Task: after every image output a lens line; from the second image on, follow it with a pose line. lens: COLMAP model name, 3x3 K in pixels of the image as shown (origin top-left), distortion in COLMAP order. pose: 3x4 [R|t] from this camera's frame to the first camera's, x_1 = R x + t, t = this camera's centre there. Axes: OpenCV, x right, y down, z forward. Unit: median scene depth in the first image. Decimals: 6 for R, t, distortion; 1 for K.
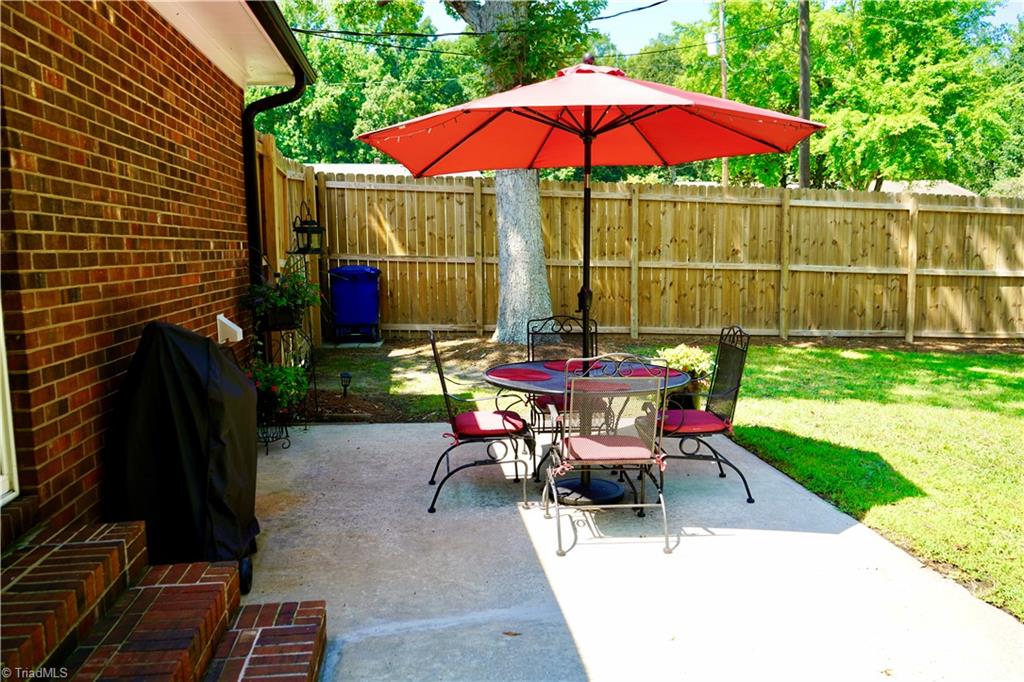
lens RADIAL K [[835.4, 0, 516.7], [0, 835.4, 339.3], [0, 0, 1]] dist [-0.015718, 0.020722]
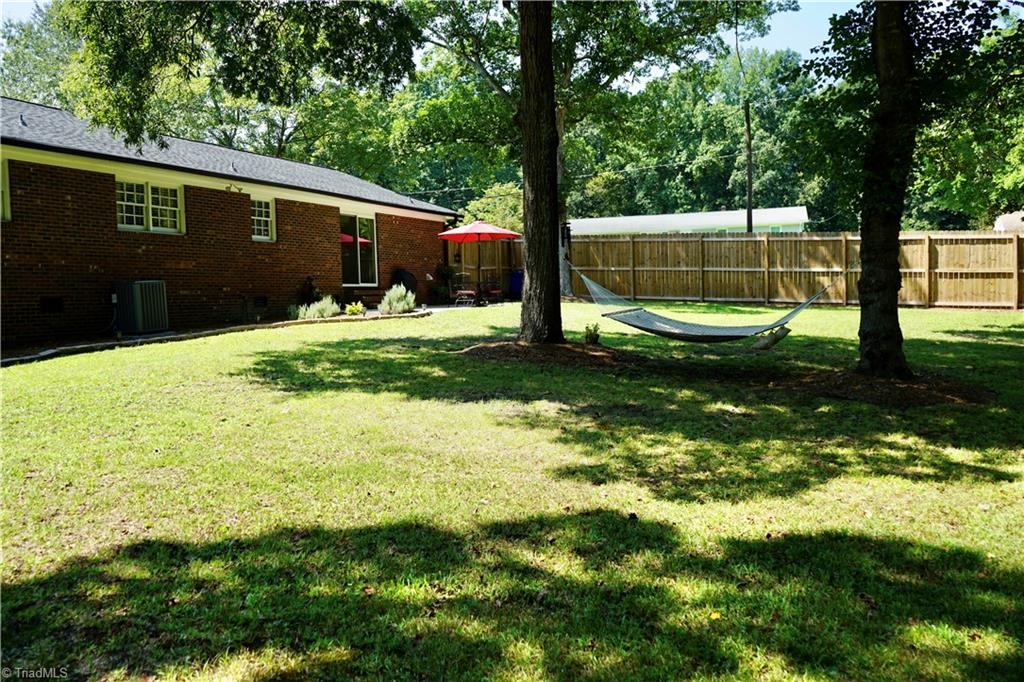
lens RADIAL K [[835.4, 0, 510.6], [0, 835.4, 342.1], [0, 0, 1]] dist [-0.015718, 0.020722]
pose [[0.865846, 0.017723, -0.499997, 0.956188], [-0.039914, 0.998634, -0.033721, 0.192108], [0.498716, 0.049154, 0.865371, -1.097382]]
